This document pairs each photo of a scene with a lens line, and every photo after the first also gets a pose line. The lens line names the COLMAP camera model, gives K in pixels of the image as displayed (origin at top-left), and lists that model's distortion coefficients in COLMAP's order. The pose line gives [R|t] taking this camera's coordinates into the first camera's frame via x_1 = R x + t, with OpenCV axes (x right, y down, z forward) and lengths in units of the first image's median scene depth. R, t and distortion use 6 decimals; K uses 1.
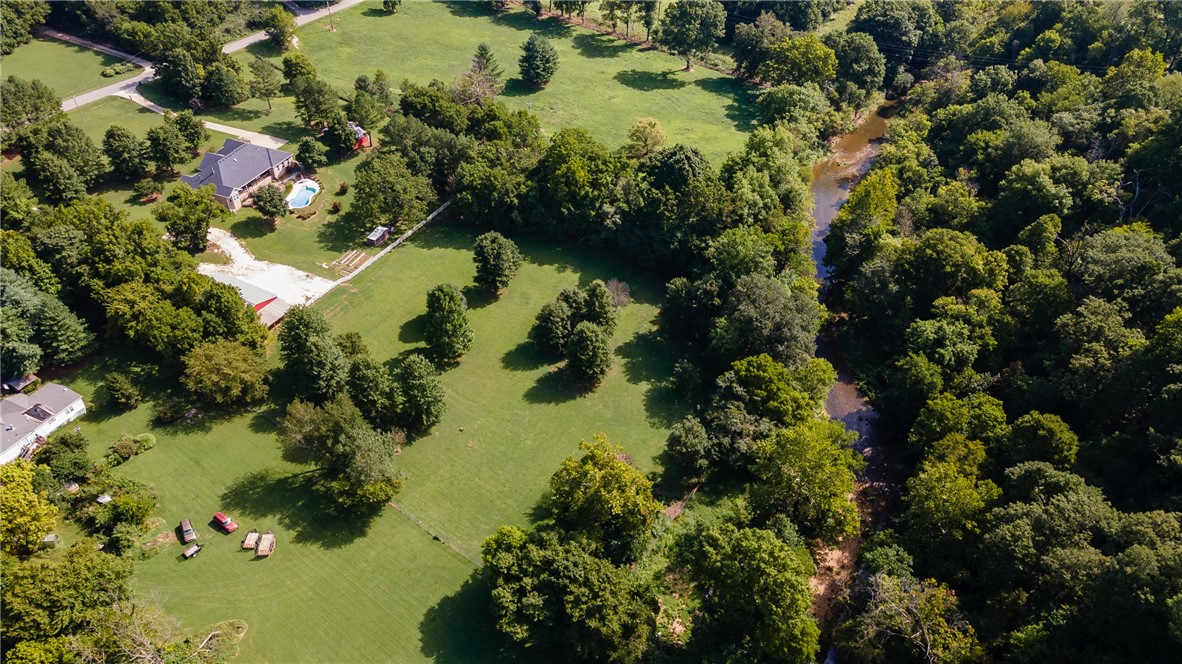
lens RADIAL K [[866.3, 0, 587.3], [0, 866.3, 333.0], [0, 0, 1]] dist [0.018815, 0.046169]
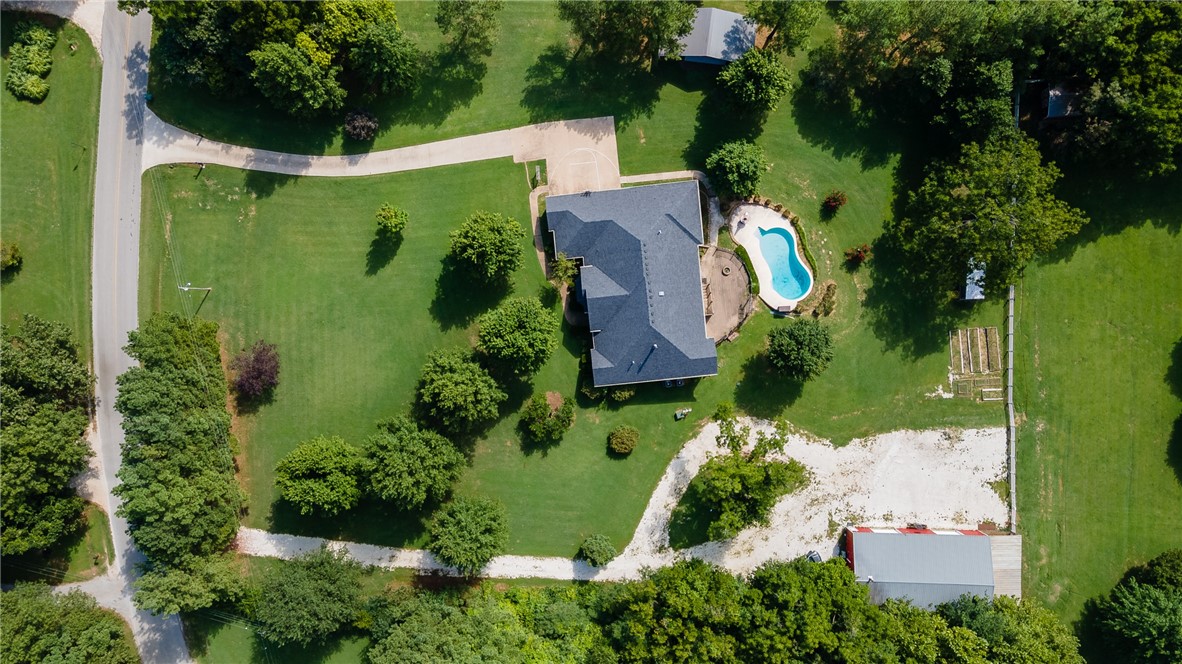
lens RADIAL K [[876.7, 0, 584.8], [0, 876.7, 335.5], [0, 0, 1]] dist [0.030004, -0.001727]
pose [[0.875610, -0.480396, -0.050262, -0.440230], [0.342239, 0.543610, 0.766395, -0.594696], [-0.340850, -0.688264, 0.640401, 0.700546]]
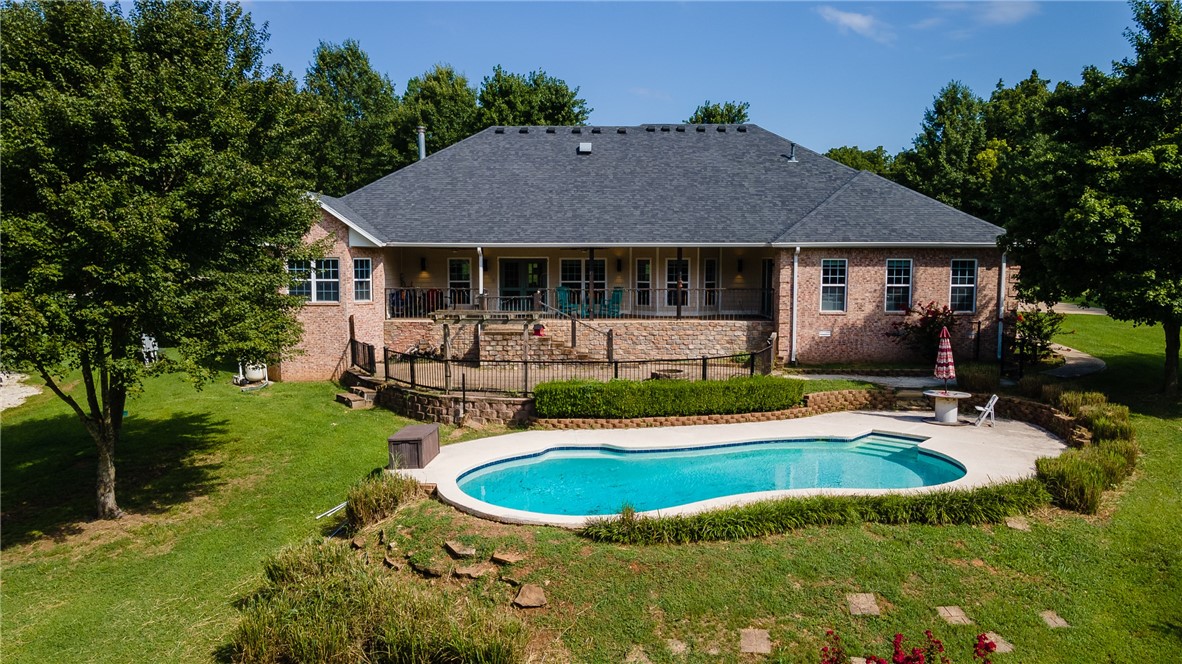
lens RADIAL K [[866.3, 0, 587.3], [0, 866.3, 333.0], [0, 0, 1]] dist [0.018815, 0.046169]
pose [[0.391189, 0.075199, -0.917233, -0.272814], [-0.582387, 0.791940, -0.183454, -0.150388], [0.712598, 0.605950, 0.353594, 0.992903]]
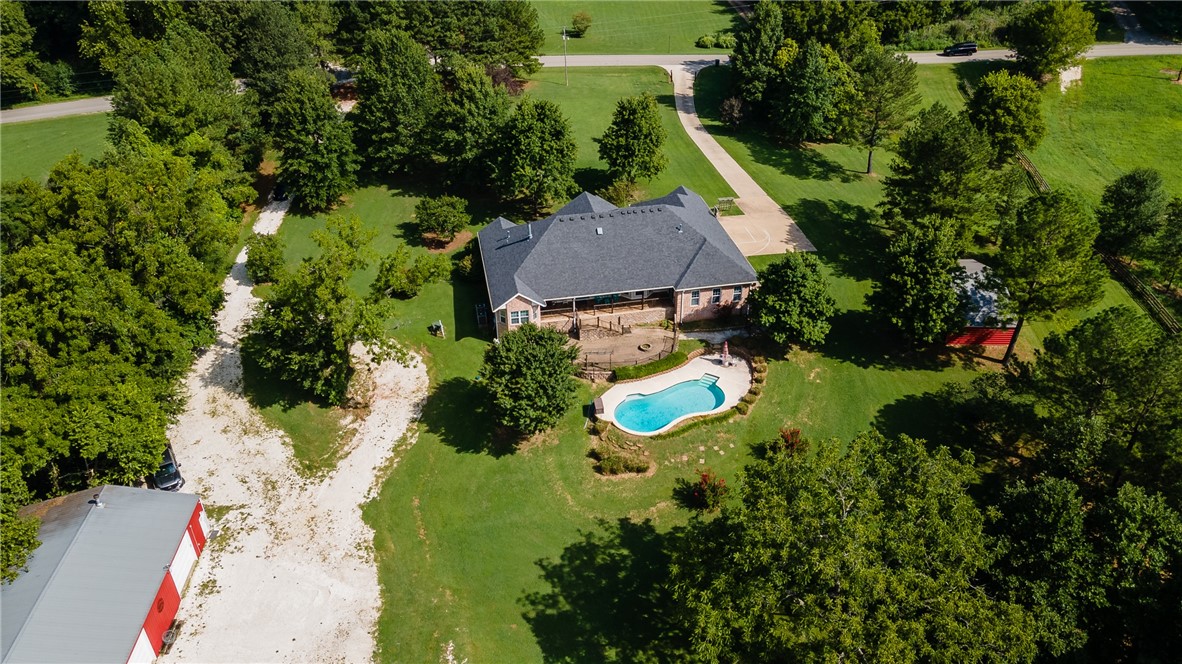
lens RADIAL K [[866.3, 0, 587.3], [0, 866.3, 333.0], [0, 0, 1]] dist [0.018815, 0.046169]
pose [[0.553827, 0.441674, -0.705833, -0.131652], [-0.514745, 0.847929, 0.126699, -0.211308], [0.654456, 0.293155, 0.696956, 0.772796]]
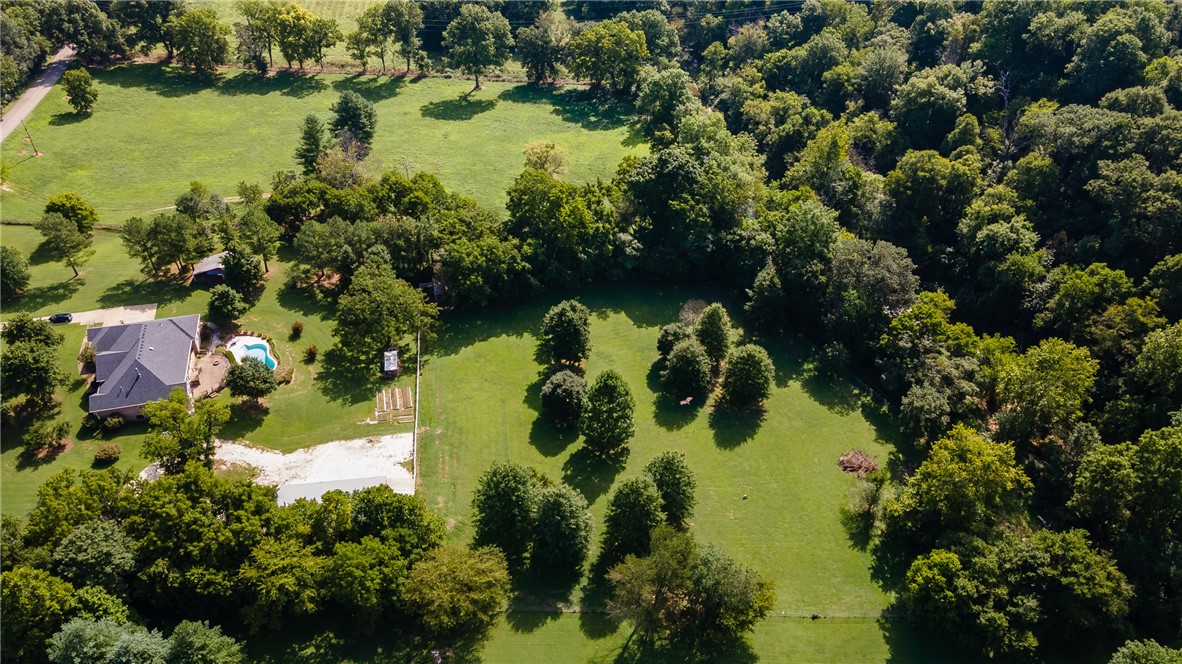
lens RADIAL K [[866.3, 0, 587.3], [0, 866.3, 333.0], [0, 0, 1]] dist [0.018815, 0.046169]
pose [[0.798178, -0.381028, 0.466615, -0.461180], [0.379436, 0.919593, 0.101869, -0.150703], [-0.467911, 0.095741, 0.878575, 0.191461]]
